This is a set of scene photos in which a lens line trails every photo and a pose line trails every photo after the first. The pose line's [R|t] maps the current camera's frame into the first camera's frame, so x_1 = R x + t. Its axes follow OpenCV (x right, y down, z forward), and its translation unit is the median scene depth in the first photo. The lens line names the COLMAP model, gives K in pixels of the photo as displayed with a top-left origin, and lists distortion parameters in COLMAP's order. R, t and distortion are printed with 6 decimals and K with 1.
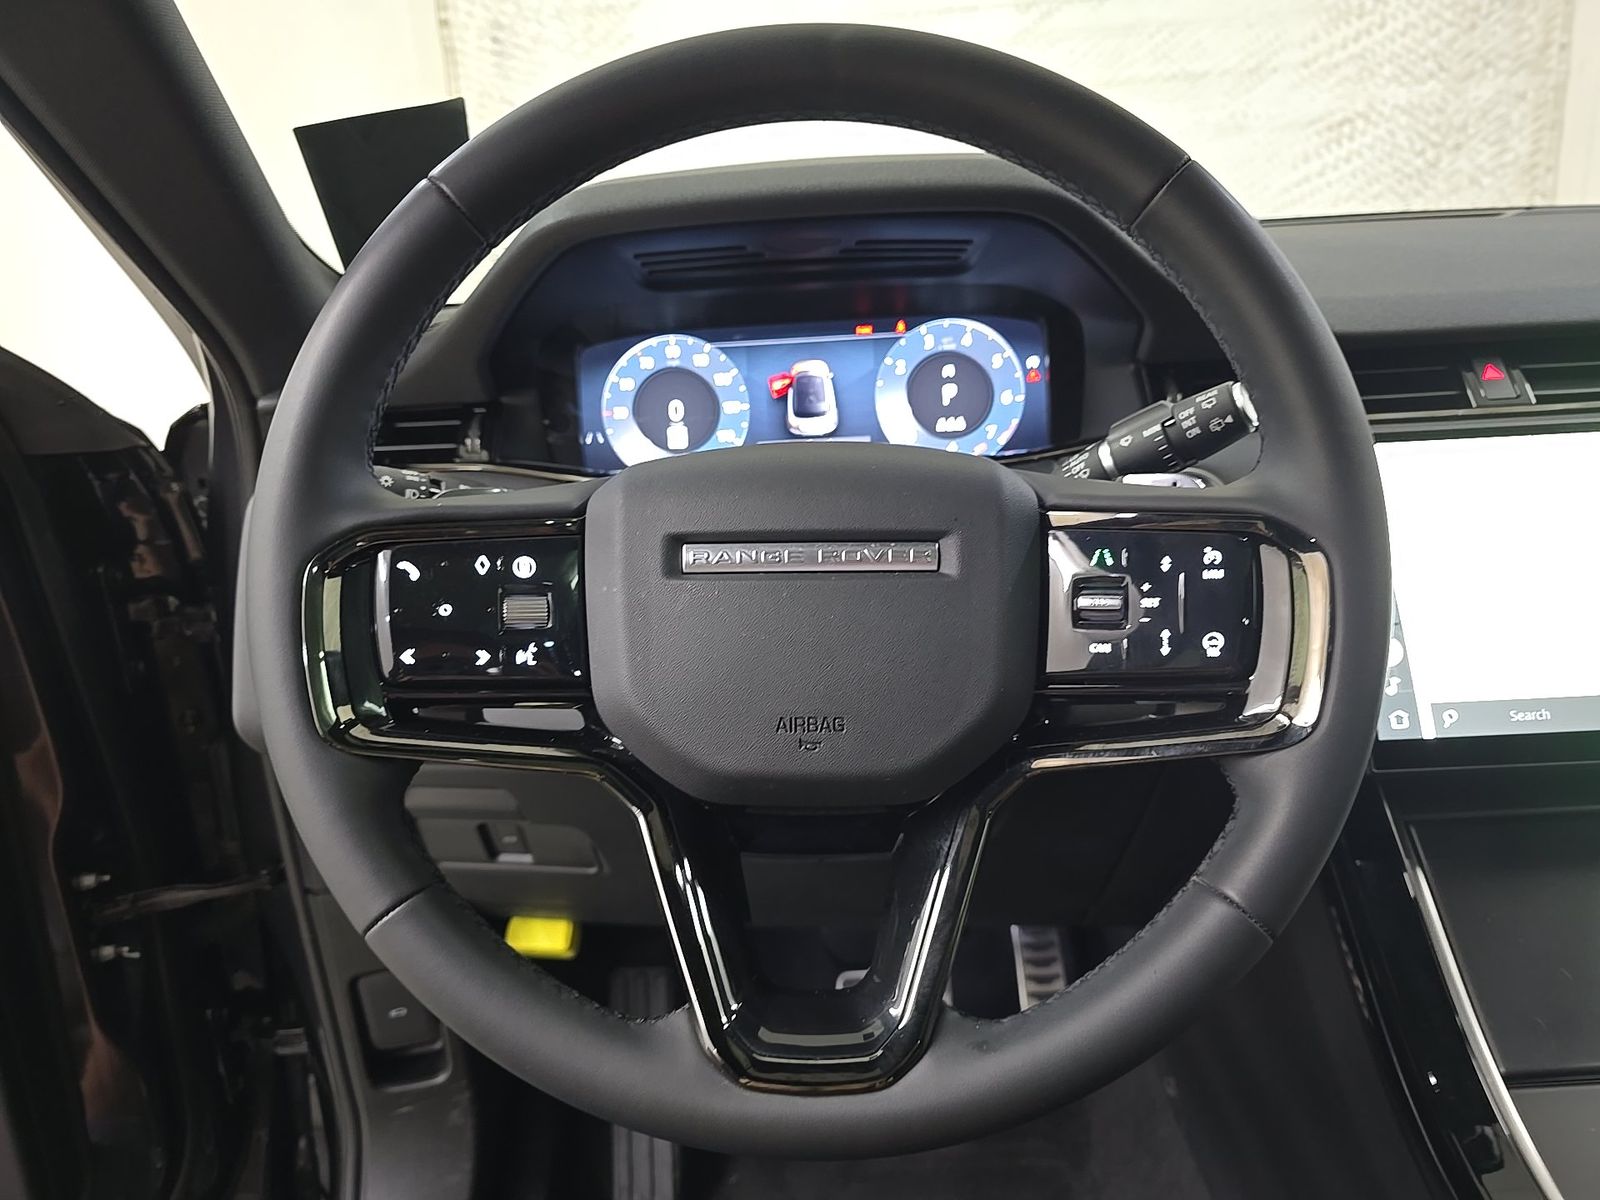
lens RADIAL K [[1049.6, 0, 764.9], [0, 1049.6, 600.6], [0, 0, 1]] dist [0.040313, -0.058455]
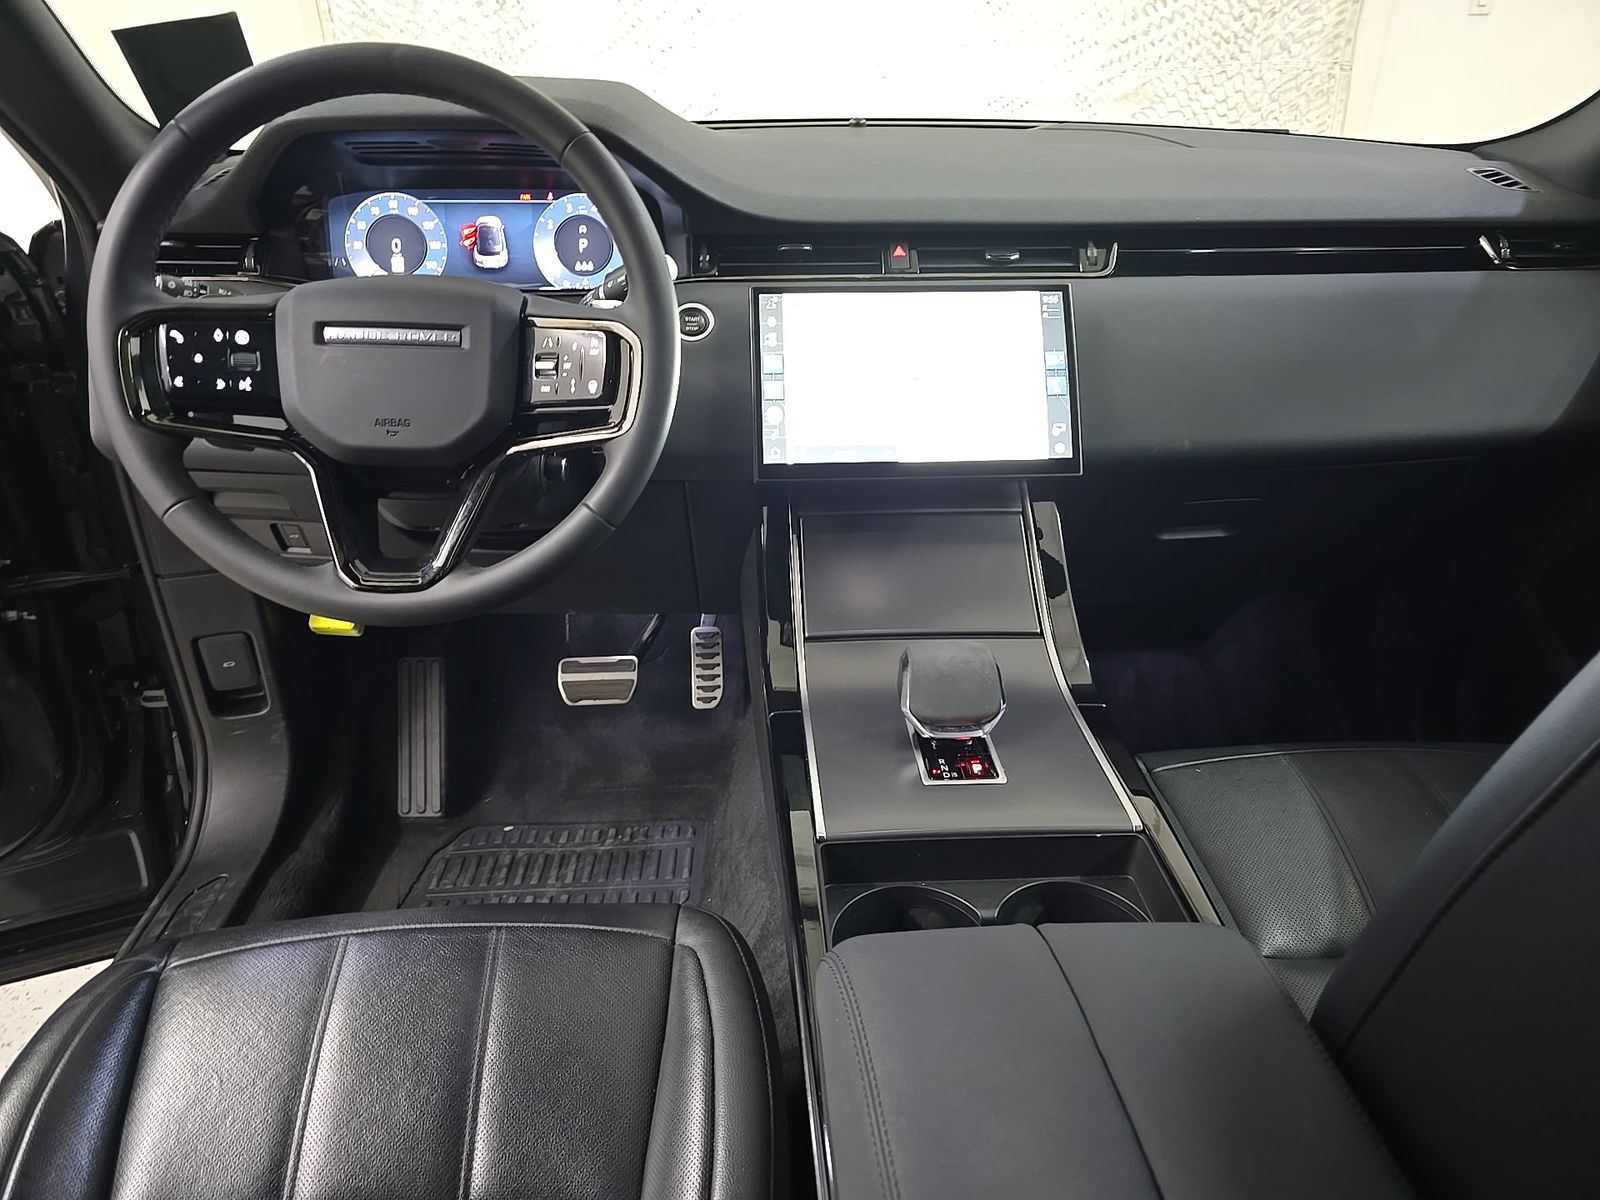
lens RADIAL K [[1077.0, 0, 797.5], [0, 1077.0, 602.7], [0, 0, 1]] dist [0.030197, -0.034904]
pose [[0.994896, 0.021212, 0.098648, 0.337530], [-0.036206, 0.987596, 0.152786, 0.061644], [-0.094183, -0.155578, 0.983324, -0.627630]]
